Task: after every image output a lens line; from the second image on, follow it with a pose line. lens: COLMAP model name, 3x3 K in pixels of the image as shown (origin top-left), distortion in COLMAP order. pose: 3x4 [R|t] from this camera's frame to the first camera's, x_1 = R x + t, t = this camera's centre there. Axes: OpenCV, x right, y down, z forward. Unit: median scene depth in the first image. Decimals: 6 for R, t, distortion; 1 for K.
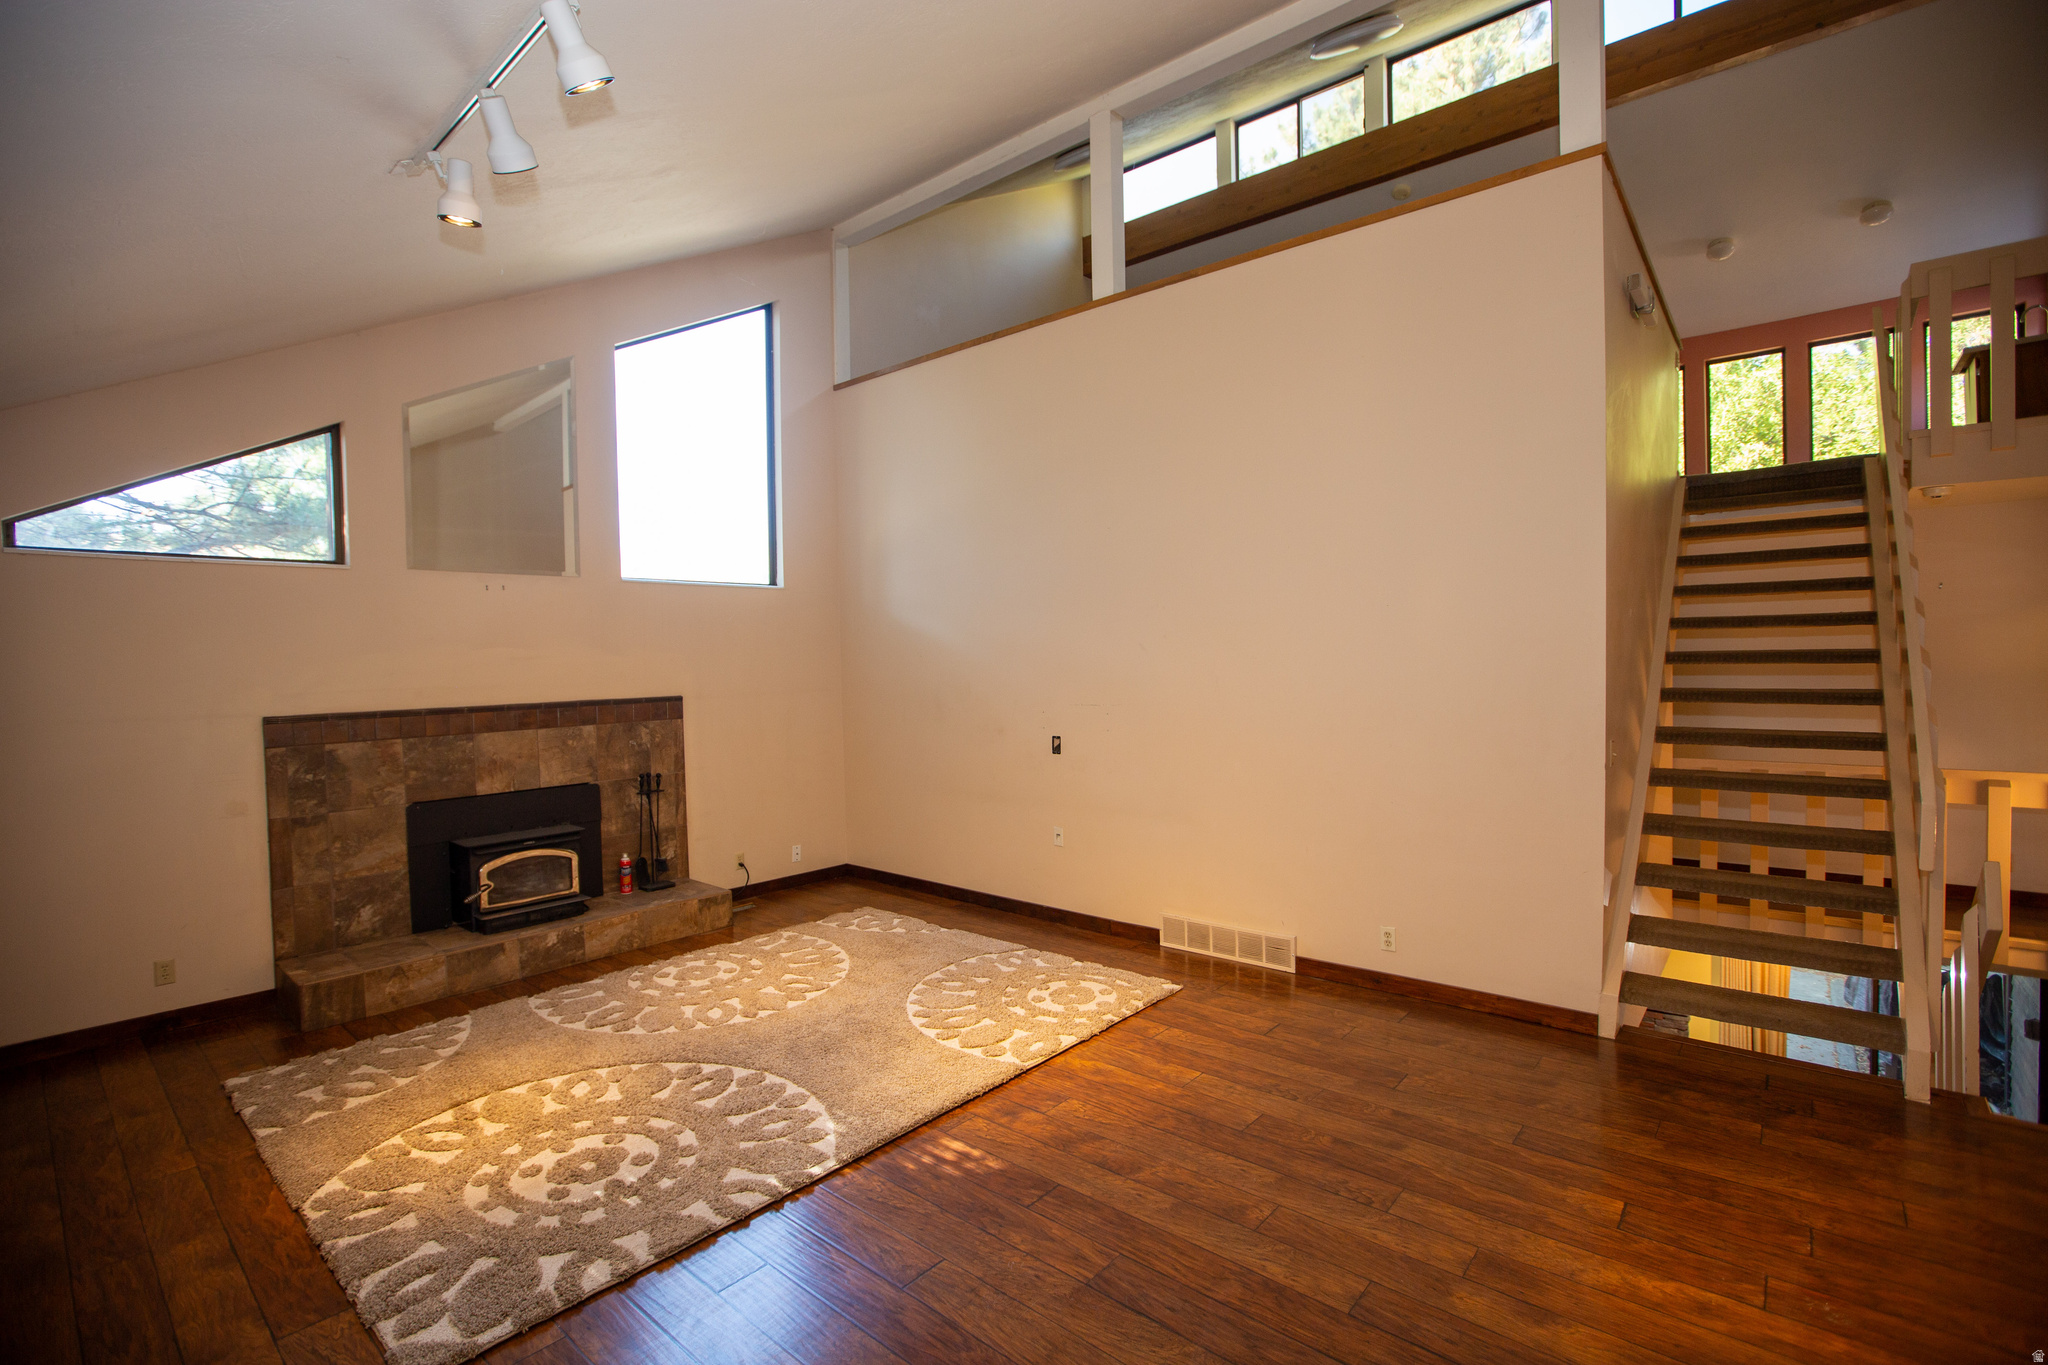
lens RADIAL K [[926.6, 0, 1018.4], [0, 926.6, 681.1], [0, 0, 1]] dist [-0.050050, 0.017034]
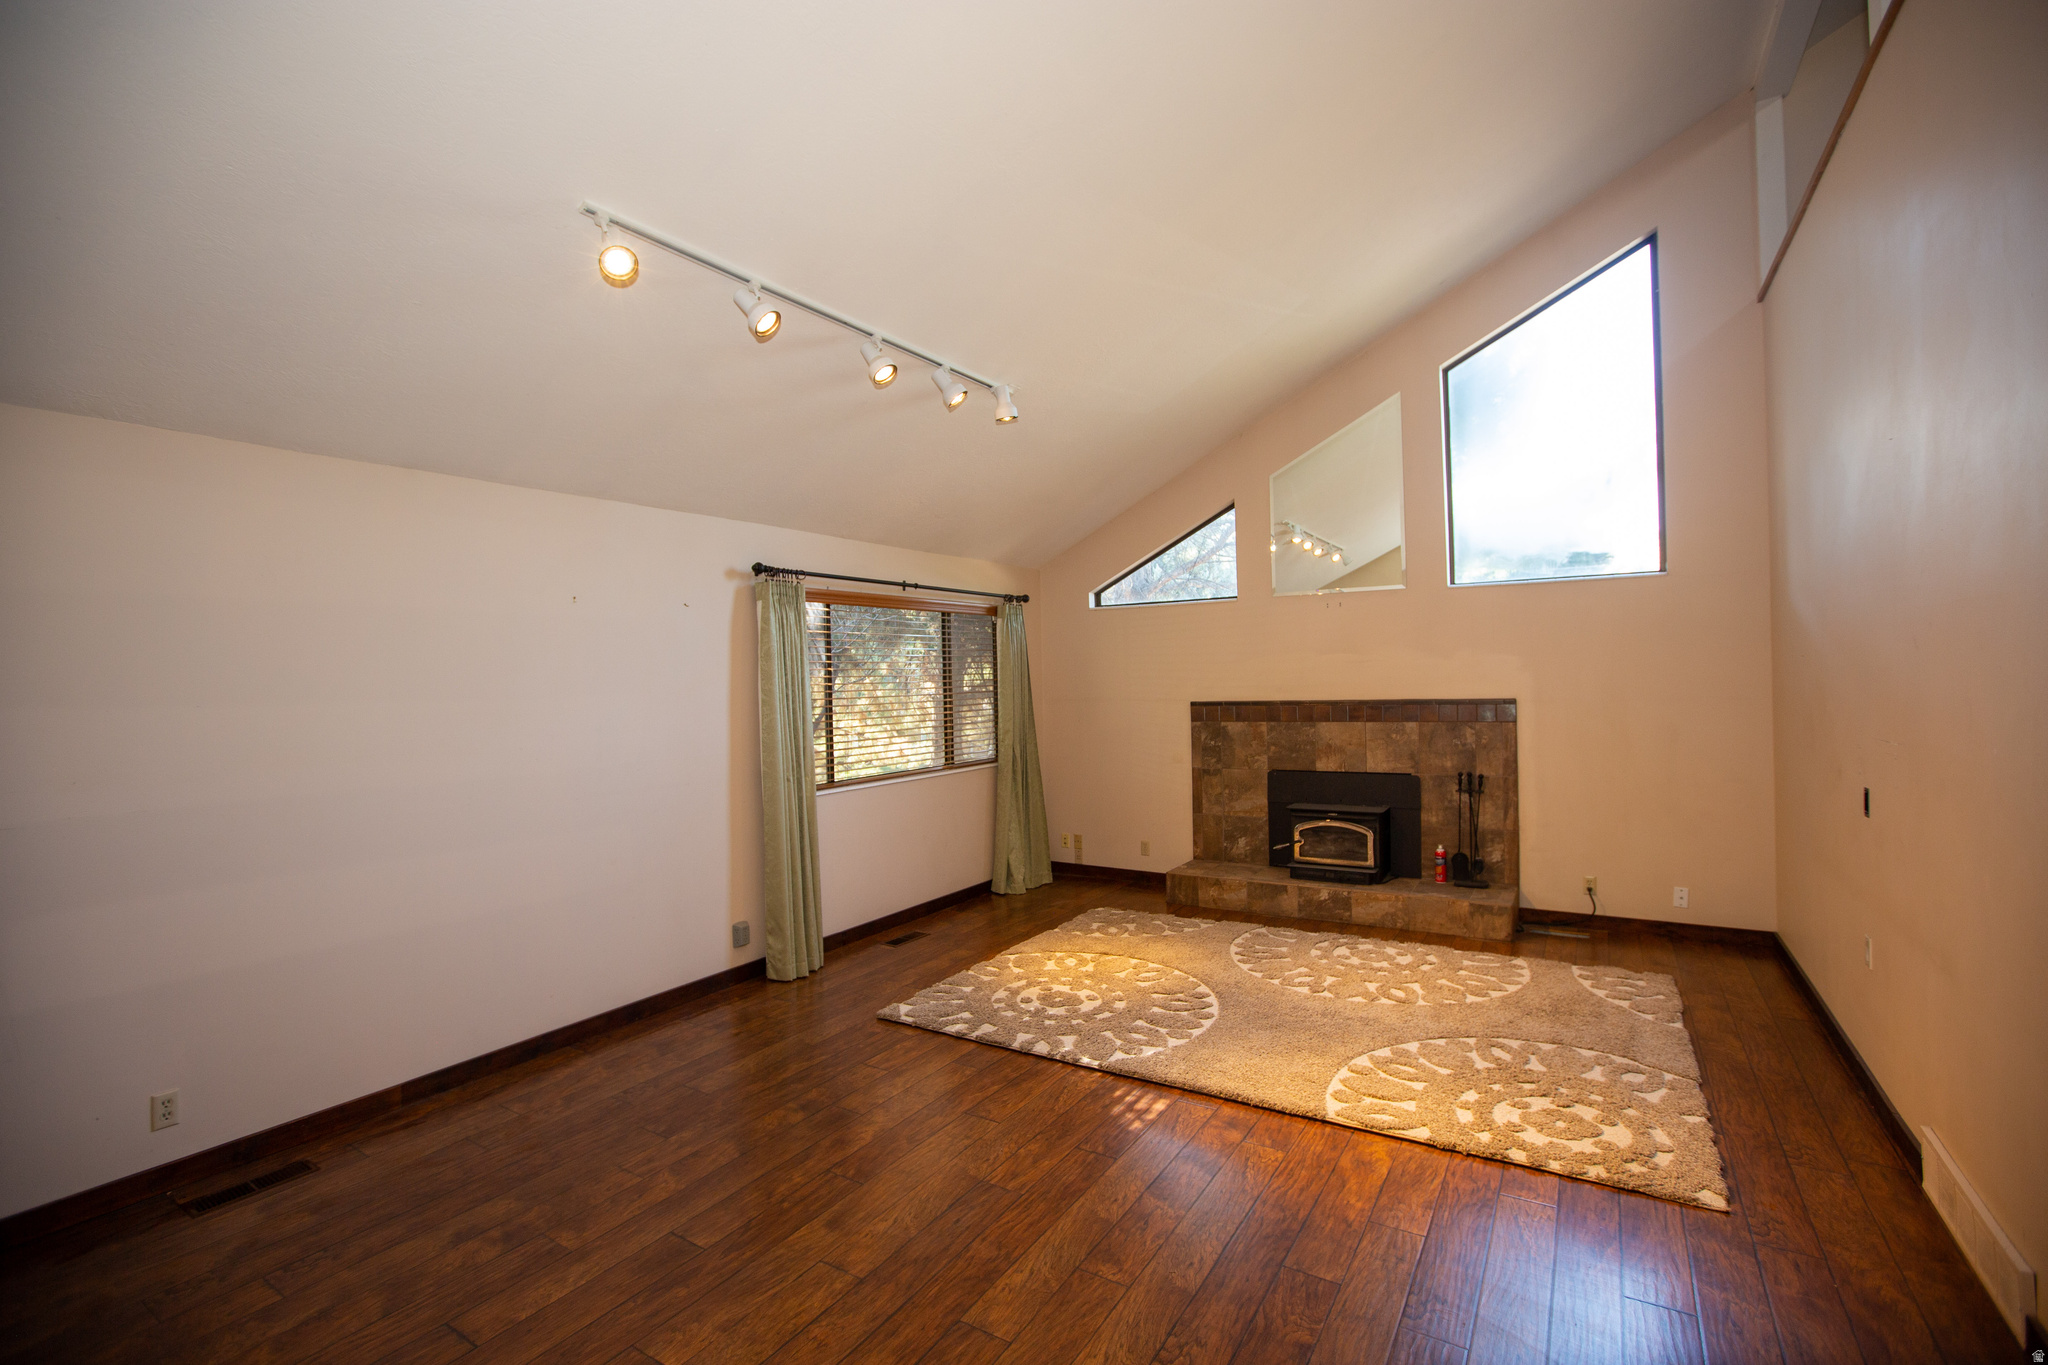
lens RADIAL K [[926.6, 0, 1018.4], [0, 926.6, 681.1], [0, 0, 1]] dist [-0.050050, 0.017034]
pose [[0.152316, 0.019592, -0.988138, 0.653650], [-0.005570, 0.999805, 0.018965, -0.022861], [0.988316, 0.002616, 0.152395, 0.428797]]
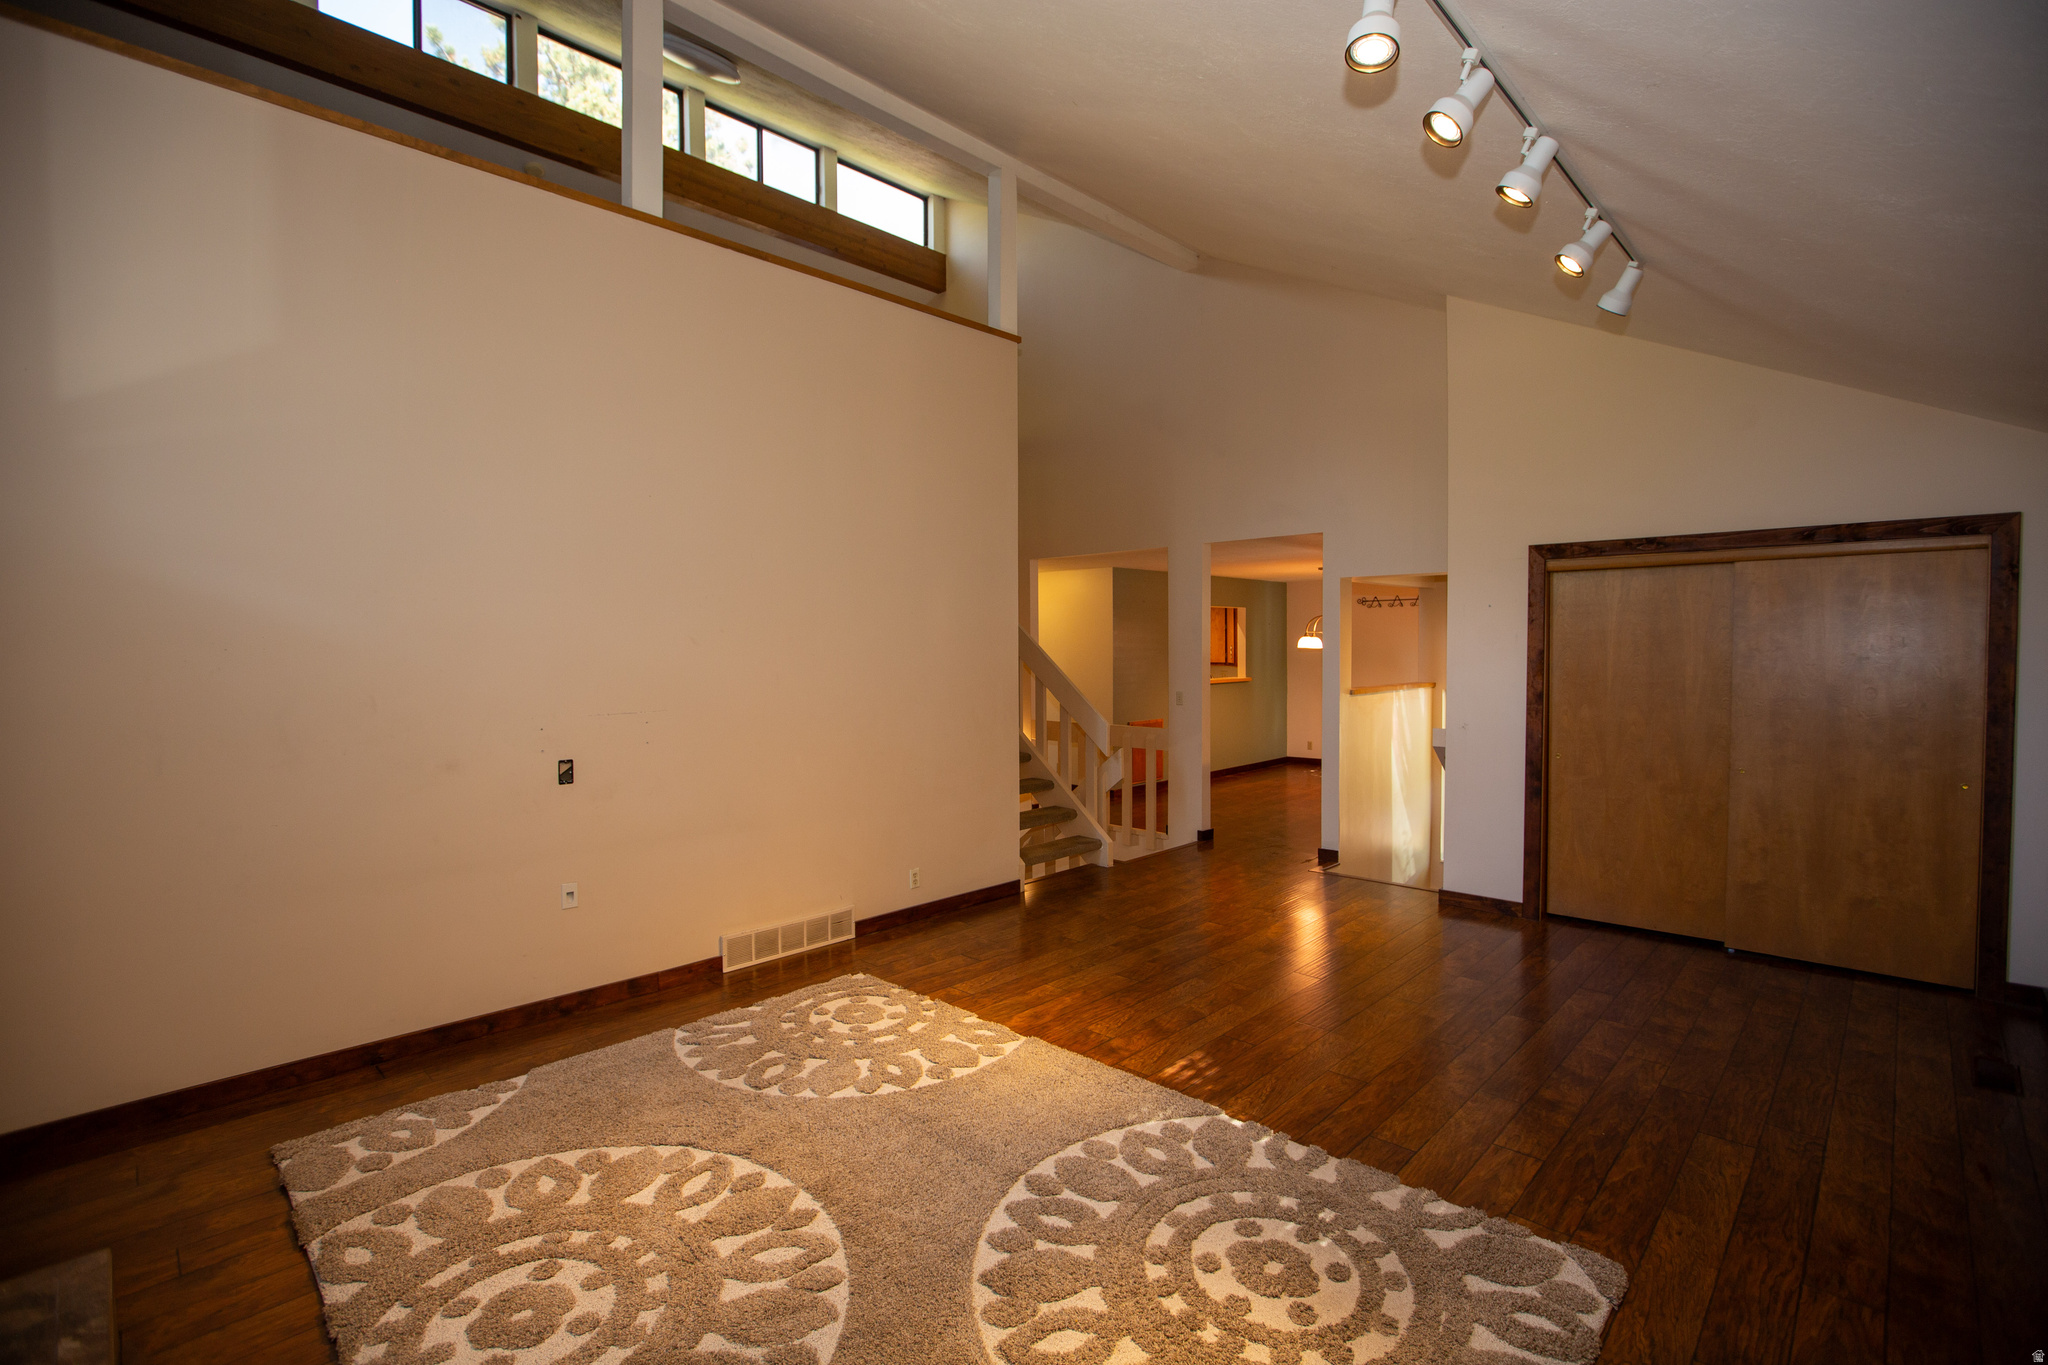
lens RADIAL K [[926.6, 0, 1018.4], [0, 926.6, 681.1], [0, 0, 1]] dist [-0.050050, 0.017034]
pose [[0.062164, -0.014611, 0.997959, -0.795832], [0.030303, 0.999460, 0.012745, -0.001275], [-0.997606, 0.029448, 0.062573, 0.719494]]
